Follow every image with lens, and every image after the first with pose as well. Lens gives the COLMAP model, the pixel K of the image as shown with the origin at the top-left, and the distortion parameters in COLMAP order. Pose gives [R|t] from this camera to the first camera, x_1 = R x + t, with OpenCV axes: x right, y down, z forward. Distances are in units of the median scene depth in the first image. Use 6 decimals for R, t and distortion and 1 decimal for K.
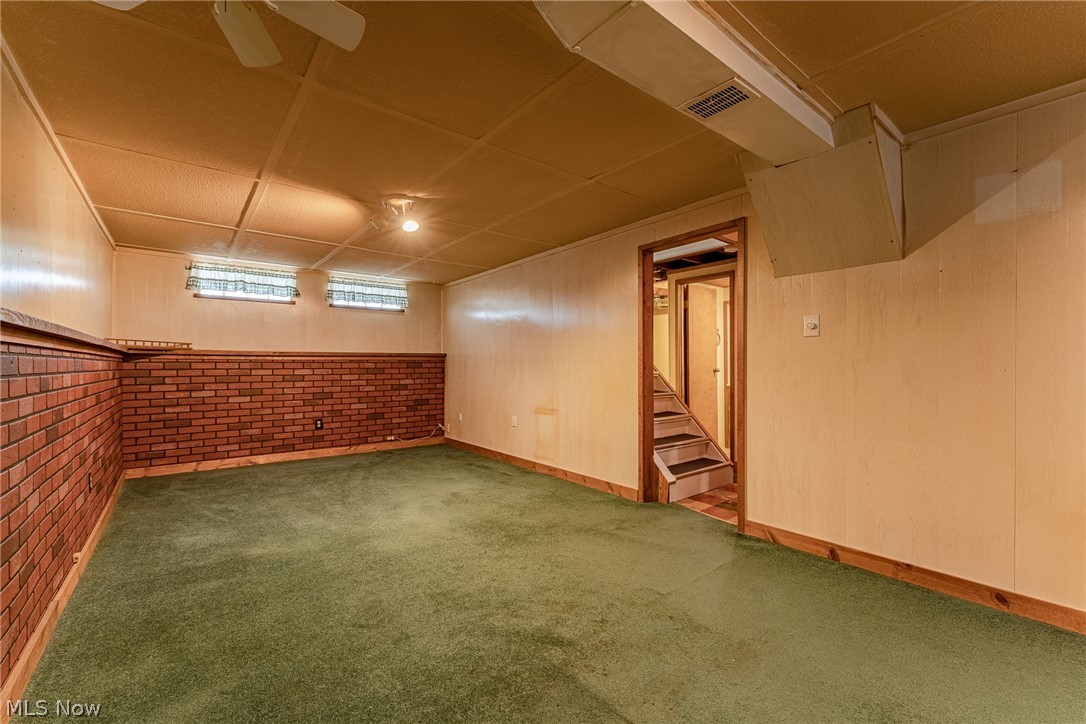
lens RADIAL K [[441.9, 0, 549.2], [0, 441.9, 361.4], [0, 0, 1]] dist [0.000043, -0.000615]
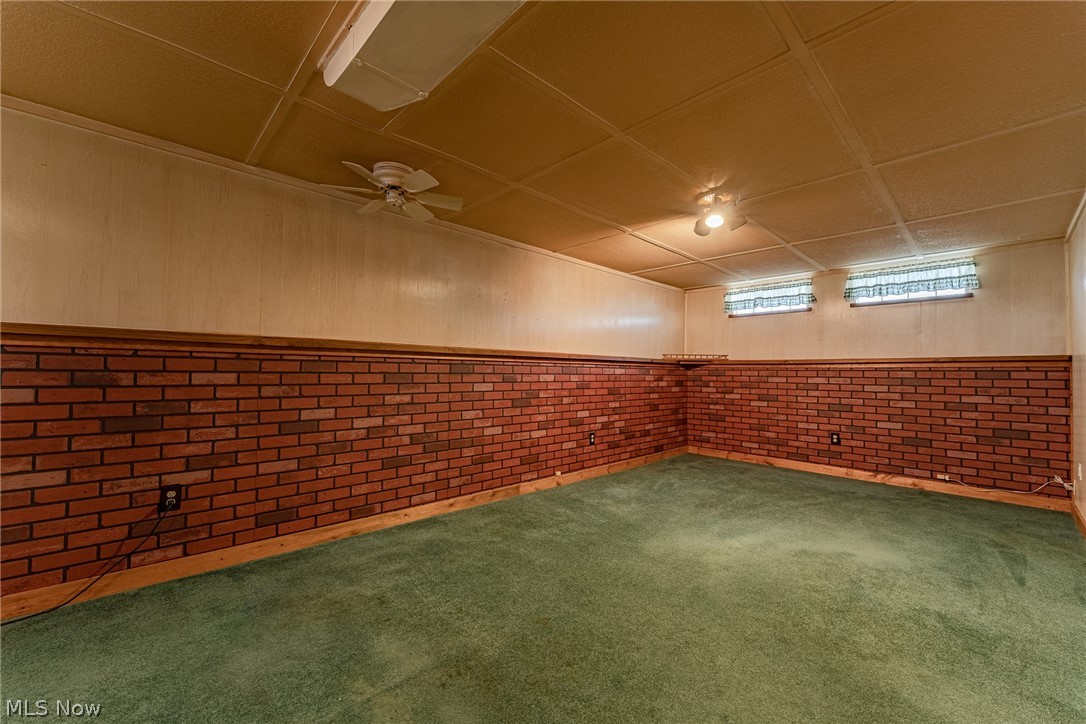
lens RADIAL K [[441.9, 0, 544.1], [0, 441.9, 364.9], [0, 0, 1]] dist [0.000043, -0.000615]
pose [[0.076274, -0.012397, -0.997010, 0.345387], [0.000248, 0.999923, -0.012415, 0.001652], [0.997087, 0.000700, 0.076271, 0.343329]]
